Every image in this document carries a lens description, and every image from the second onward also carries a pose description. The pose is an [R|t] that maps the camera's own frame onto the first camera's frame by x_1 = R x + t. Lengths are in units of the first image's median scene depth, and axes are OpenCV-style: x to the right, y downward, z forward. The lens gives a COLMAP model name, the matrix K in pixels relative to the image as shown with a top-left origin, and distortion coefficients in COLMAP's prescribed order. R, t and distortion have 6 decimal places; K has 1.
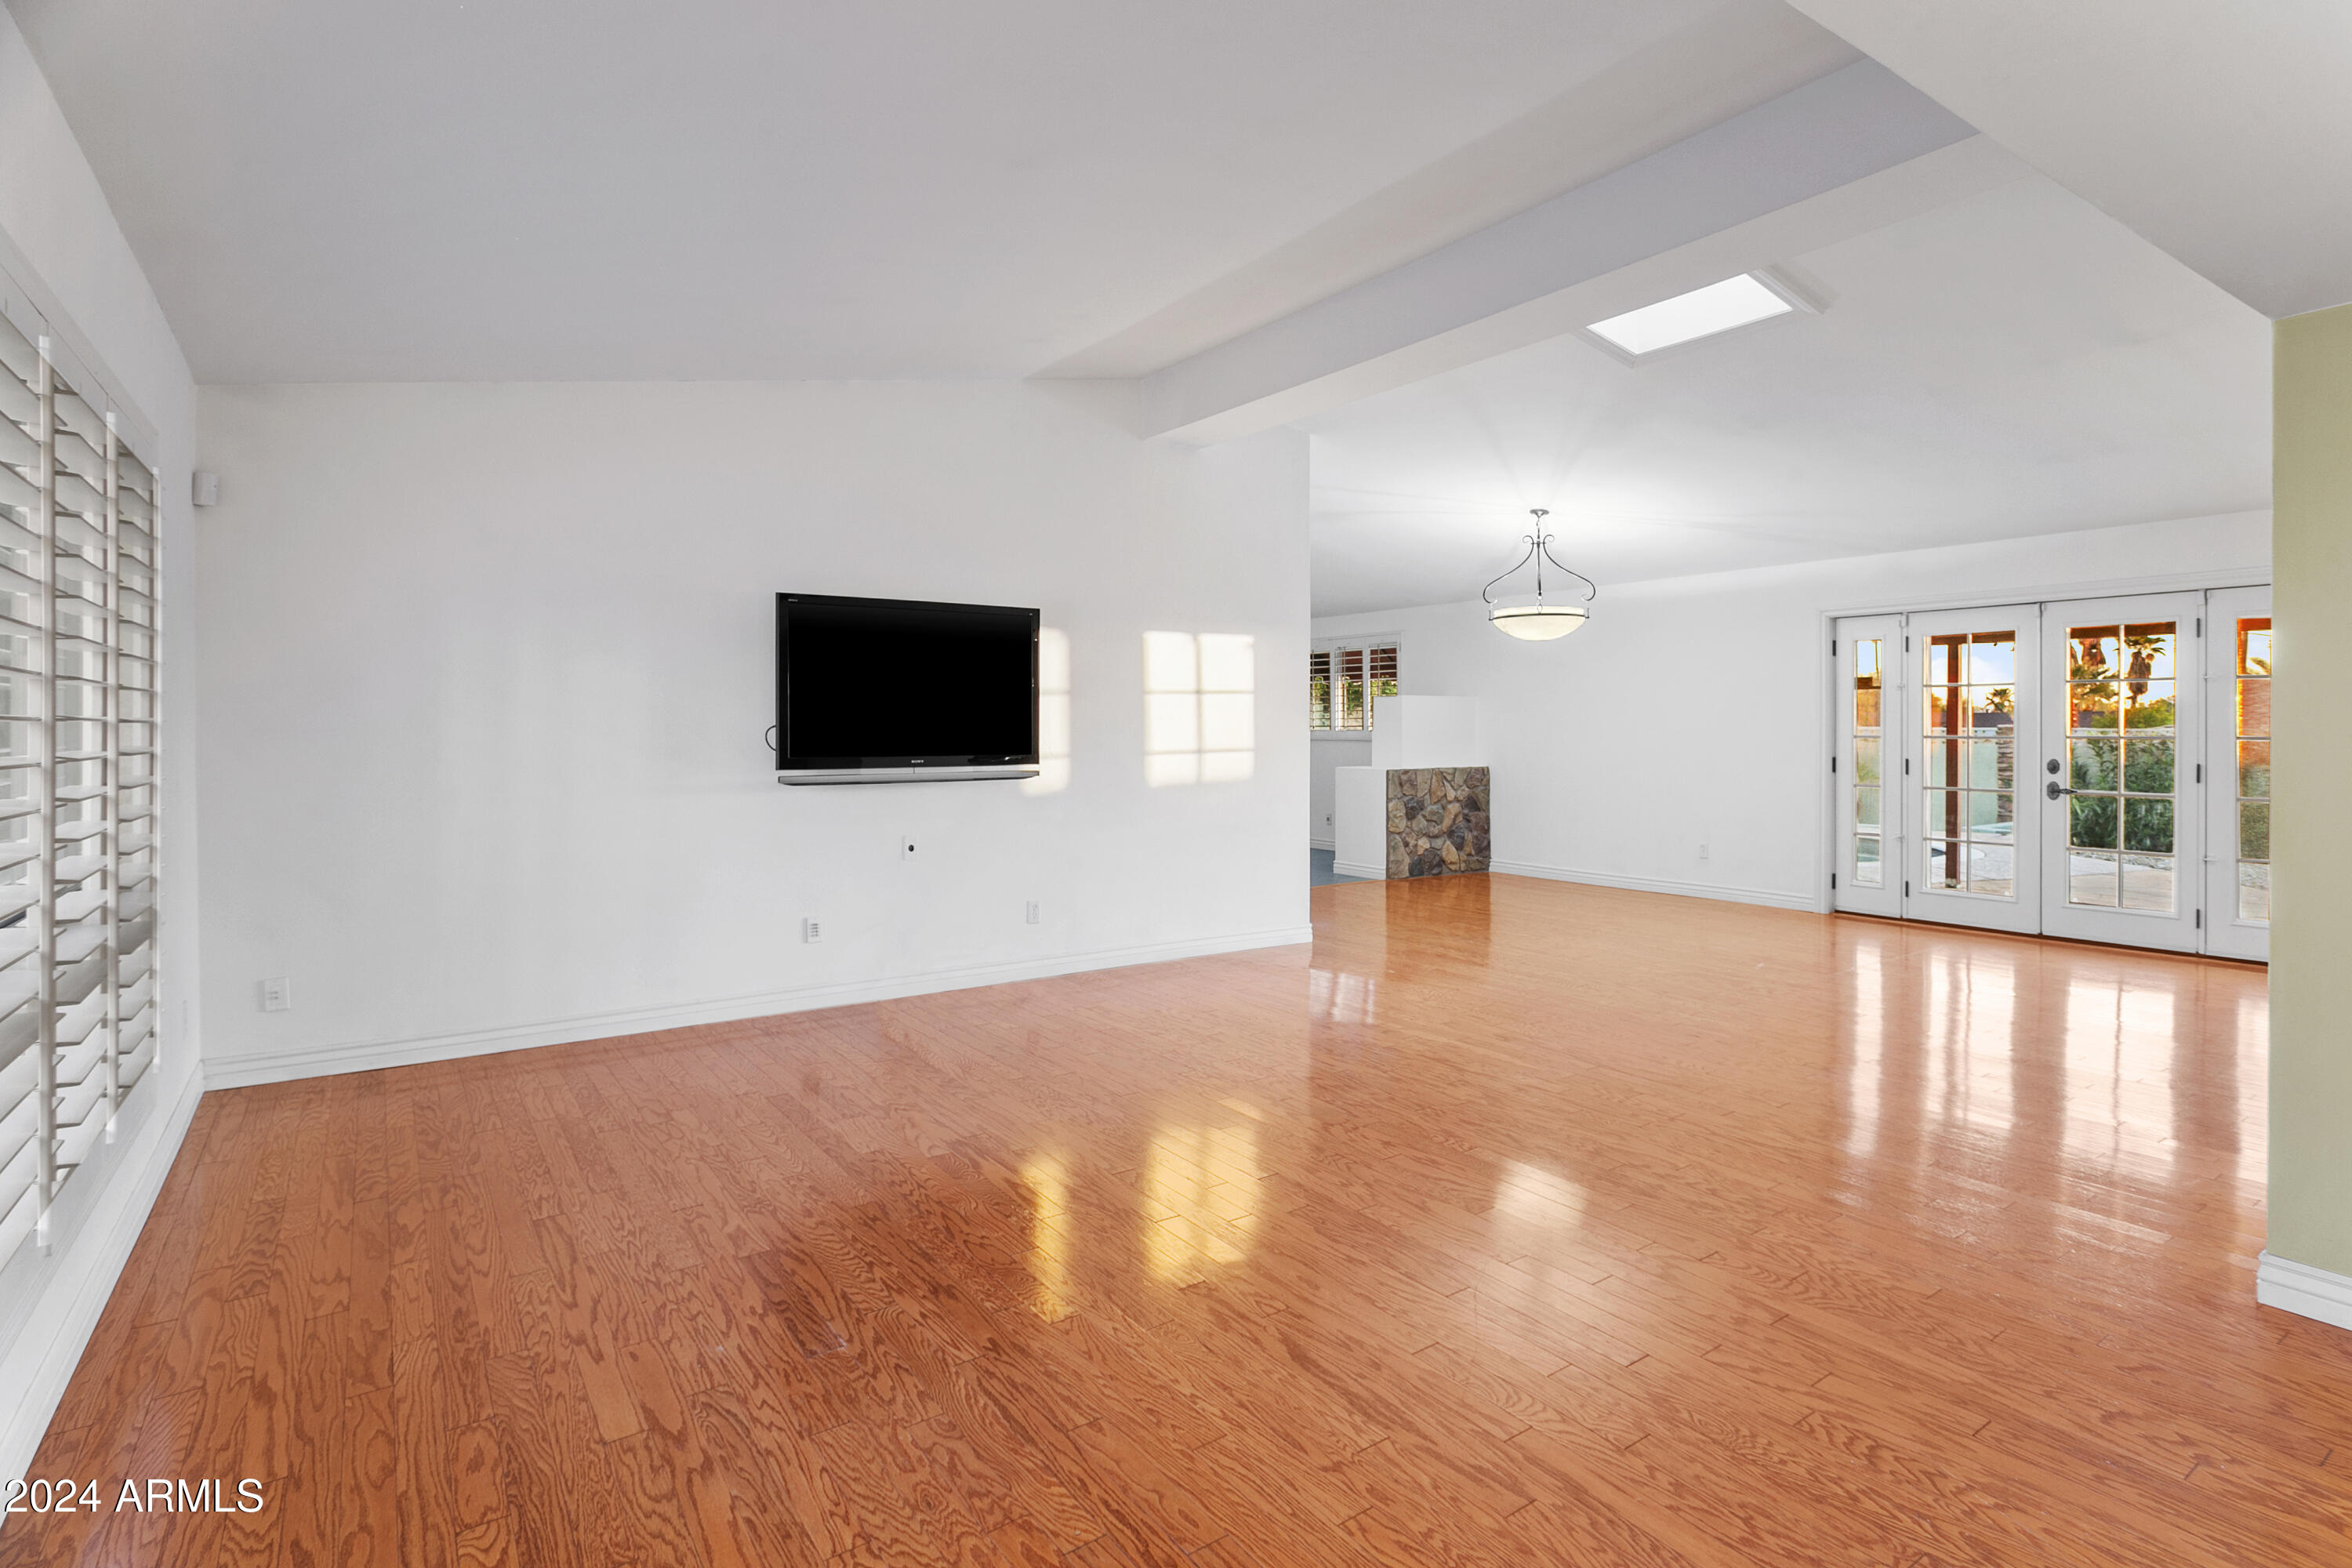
lens RADIAL K [[1208.8, 0, 1184.9], [0, 1208.8, 727.8], [0, 0, 1]] dist [-0.008036, 0.000936]
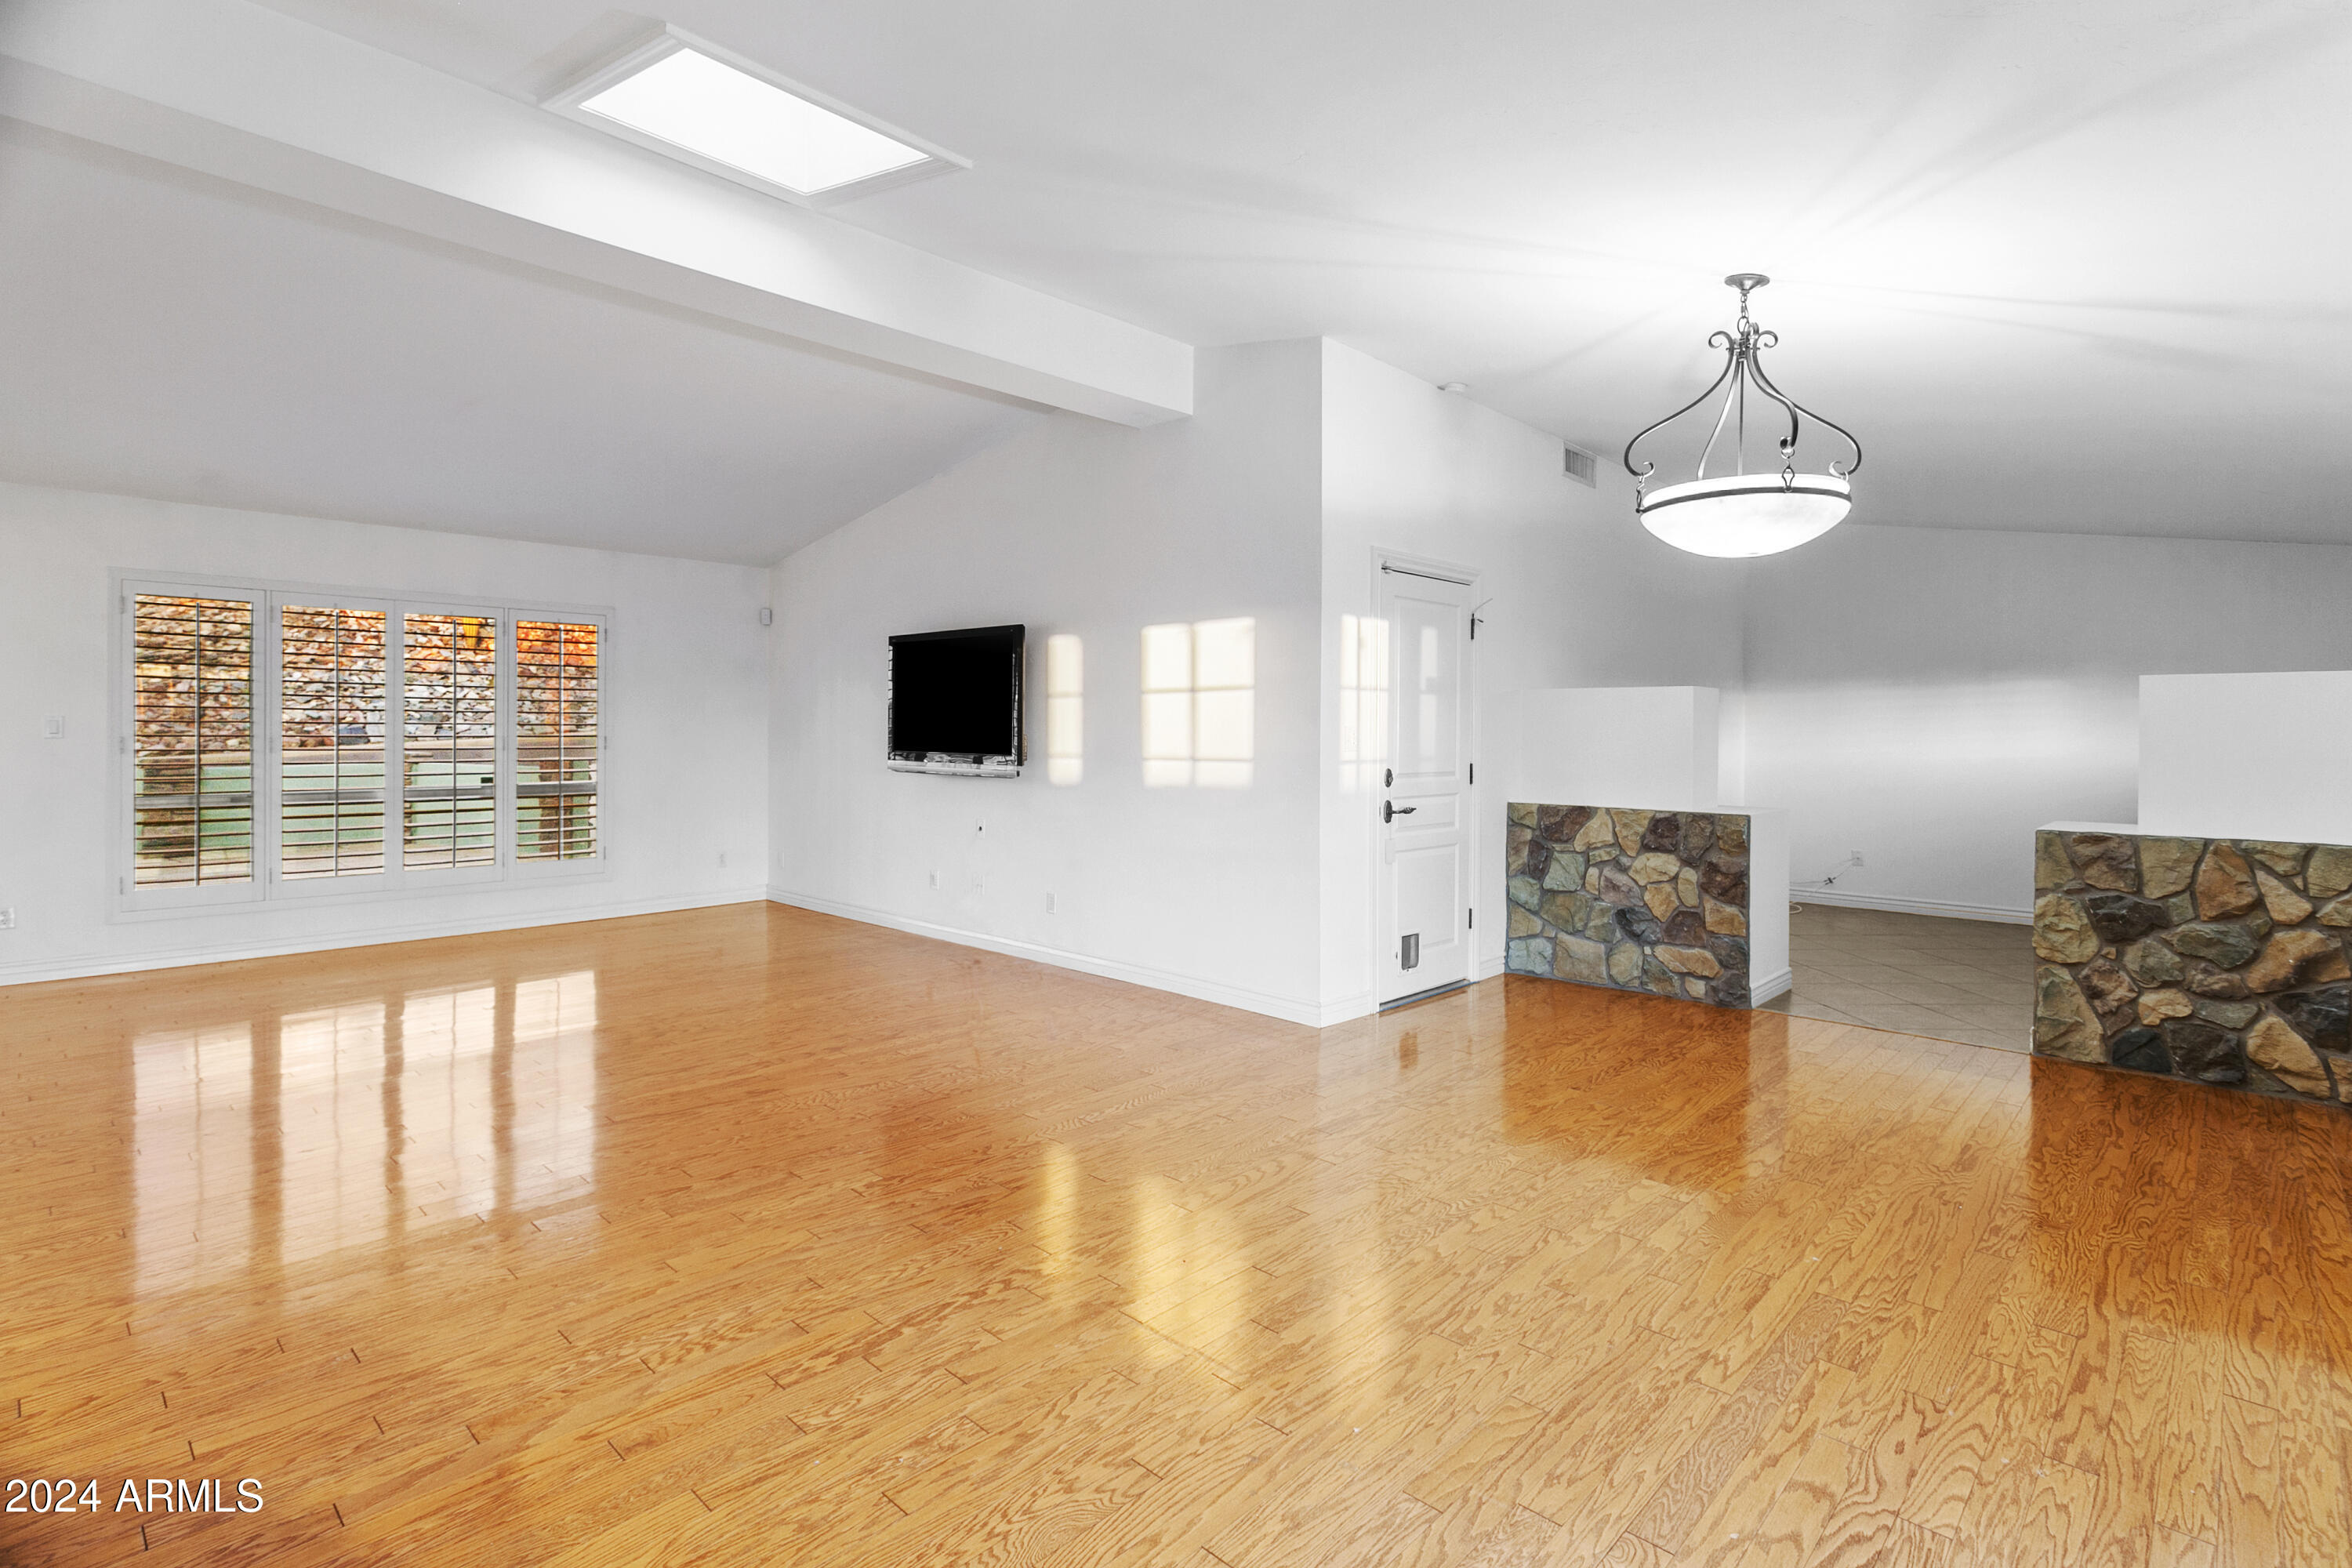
lens RADIAL K [[1118.0, 0, 1184.8], [0, 1118.0, 748.2], [0, 0, 1]] dist [-0.003828, 0.000411]
pose [[0.190085, 0.022010, -0.981521, 0.747967], [-0.011532, 0.999730, 0.020185, -0.003650], [0.981700, 0.007482, 0.190288, 0.795732]]
